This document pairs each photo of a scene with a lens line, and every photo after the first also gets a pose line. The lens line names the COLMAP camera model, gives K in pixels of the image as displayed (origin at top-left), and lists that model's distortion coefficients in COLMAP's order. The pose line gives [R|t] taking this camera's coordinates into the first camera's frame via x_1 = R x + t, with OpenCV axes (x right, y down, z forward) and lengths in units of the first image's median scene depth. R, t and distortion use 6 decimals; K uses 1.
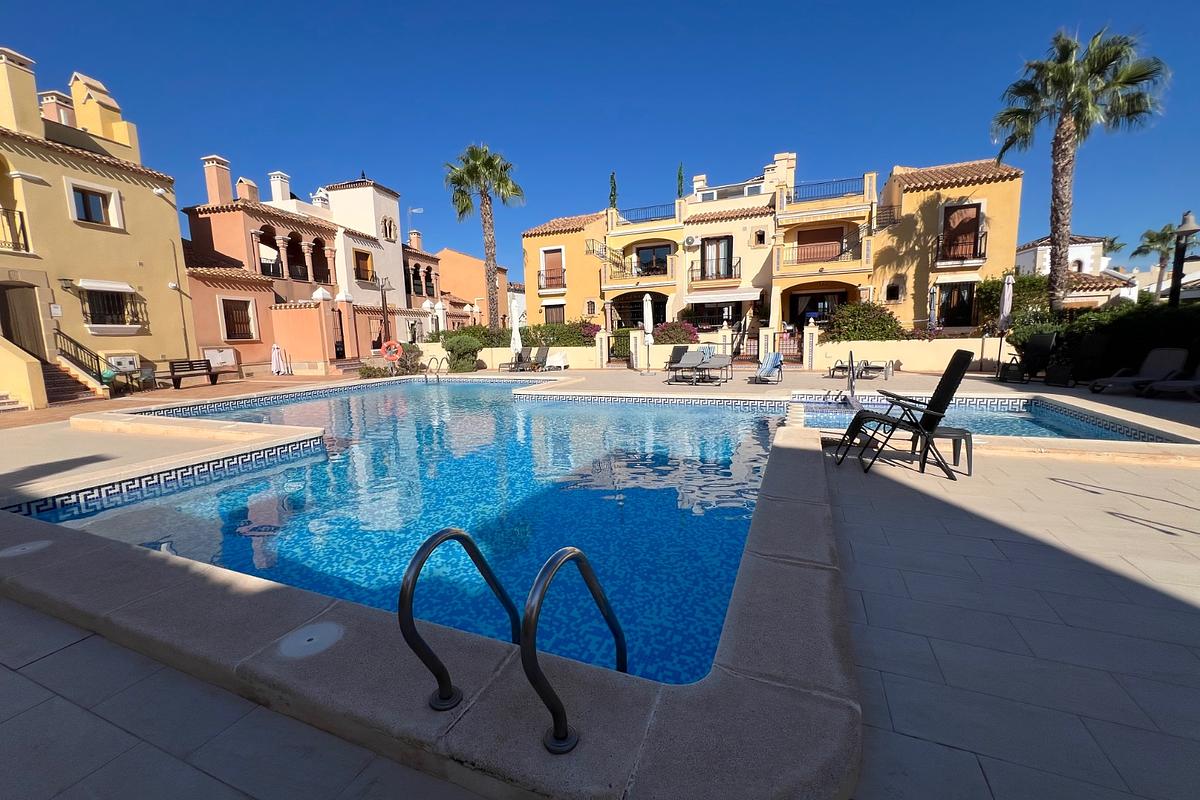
lens RADIAL K [[479.3, 0, 600.0], [0, 479.3, 400.0], [0, 0, 1]] dist [-0.001254, 0.000436]
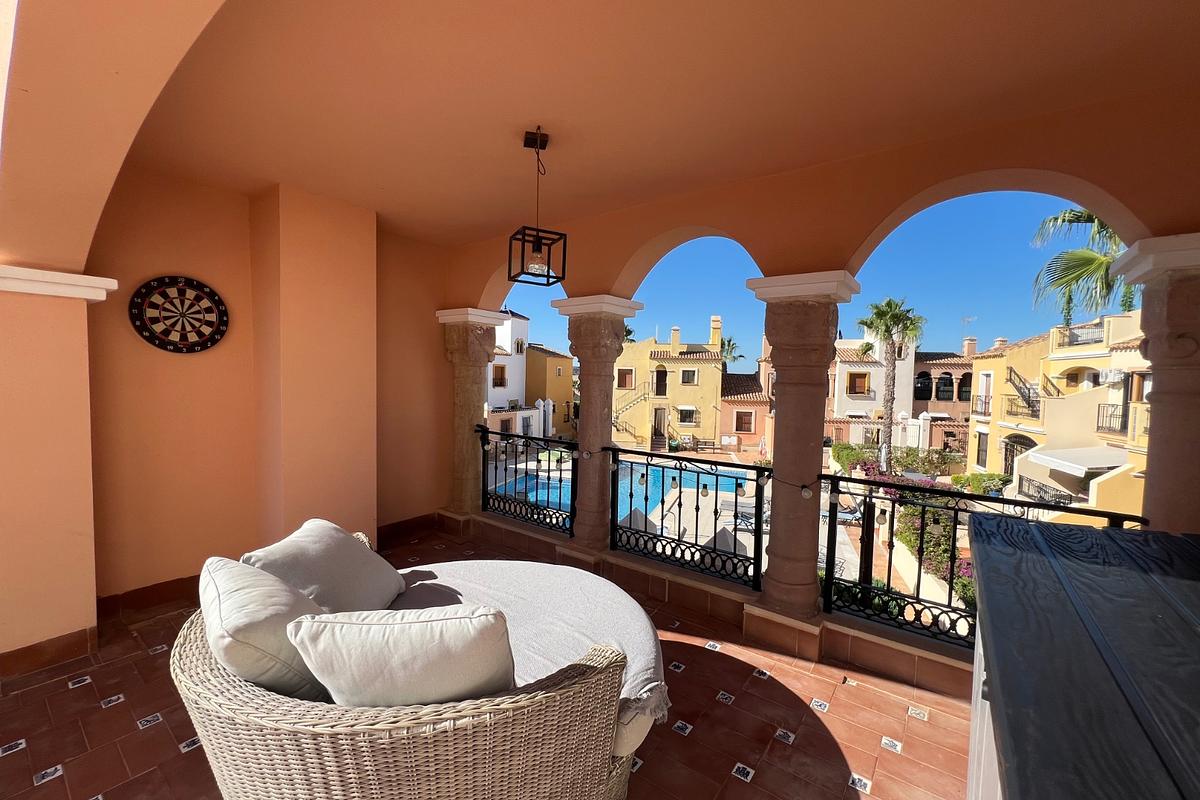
lens RADIAL K [[479.3, 0, 600.0], [0, 479.3, 400.0], [0, 0, 1]] dist [-0.001254, 0.000436]
pose [[0.059948, 0.078796, -0.995087, 1.108352], [-0.163206, 0.984239, 0.068105, -0.291093], [0.984769, 0.158321, 0.071863, 0.287192]]
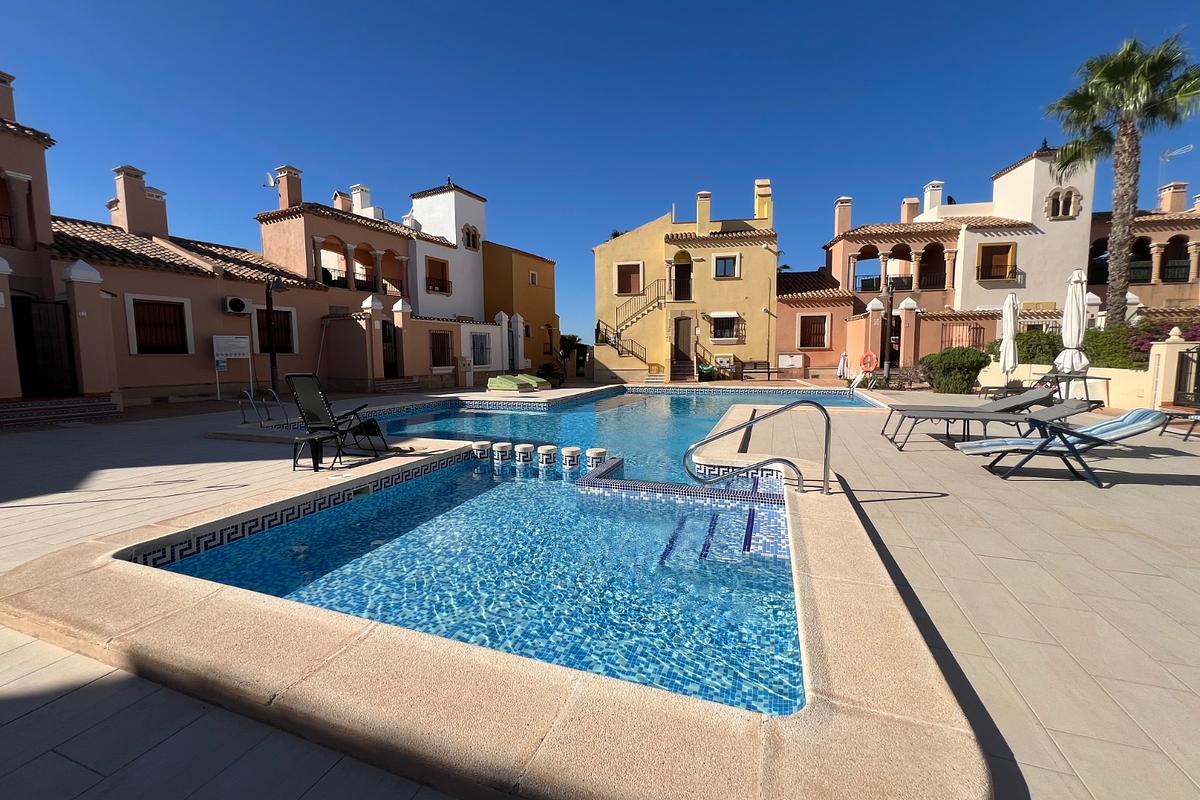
lens RADIAL K [[479.3, 0, 600.0], [0, 479.3, 400.0], [0, 0, 1]] dist [-0.001254, 0.000436]
pose [[0.046599, 0.121270, -0.991525, 0.474703], [-0.129503, 0.984960, 0.114381, -0.064148], [0.990483, 0.123076, 0.061603, 0.400973]]
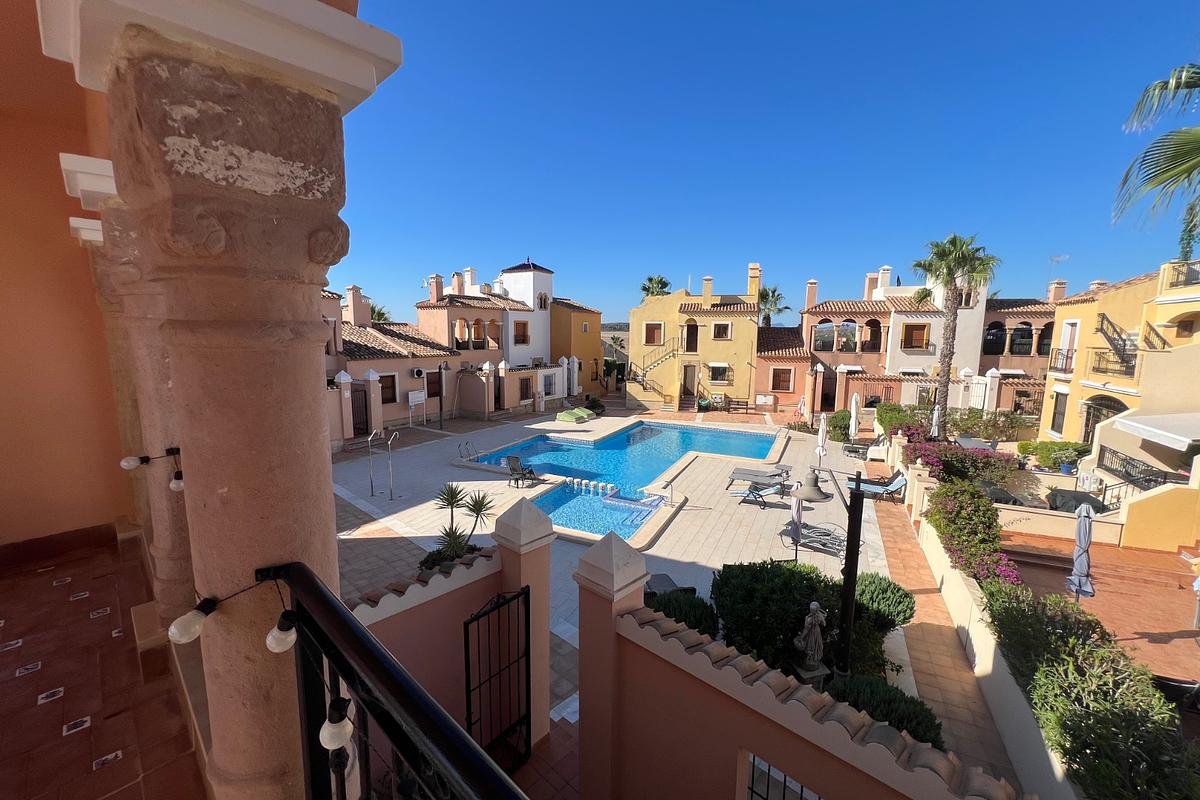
lens RADIAL K [[479.3, 0, 600.0], [0, 479.3, 400.0], [0, 0, 1]] dist [-0.001254, 0.000436]
pose [[-0.048468, 0.168114, -0.984575, 1.023034], [-0.148051, 0.973636, 0.173534, -0.303115], [0.987791, 0.154178, -0.022301, 0.396869]]
